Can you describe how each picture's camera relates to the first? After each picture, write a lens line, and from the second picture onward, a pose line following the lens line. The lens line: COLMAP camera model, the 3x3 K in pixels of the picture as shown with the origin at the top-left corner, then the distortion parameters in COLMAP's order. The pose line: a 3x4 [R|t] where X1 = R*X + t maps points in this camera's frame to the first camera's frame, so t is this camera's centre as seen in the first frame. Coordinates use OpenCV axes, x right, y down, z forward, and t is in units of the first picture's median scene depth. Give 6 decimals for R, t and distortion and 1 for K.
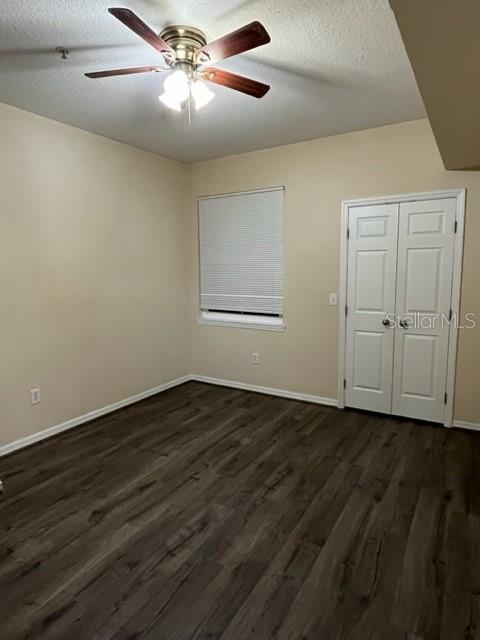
lens RADIAL K [[374.8, 0, 240.7], [0, 374.8, 323.2], [0, 0, 1]] dist [-0.000341, 0.000220]
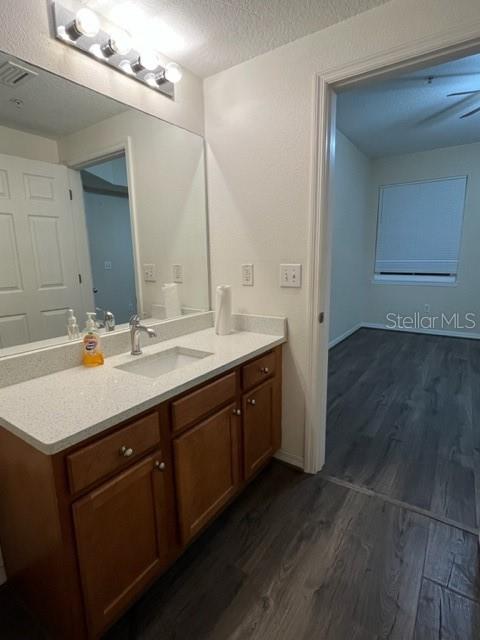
lens RADIAL K [[328.0, 0, 240.0], [0, 328.0, 320.0], [0, 0, 1]] dist [-0.010899, -0.000636]
pose [[0.998832, 0.004584, -0.048098, -0.590509], [-0.002624, 0.999166, 0.040745, 0.094653], [0.048244, -0.040571, 0.998011, -0.186073]]
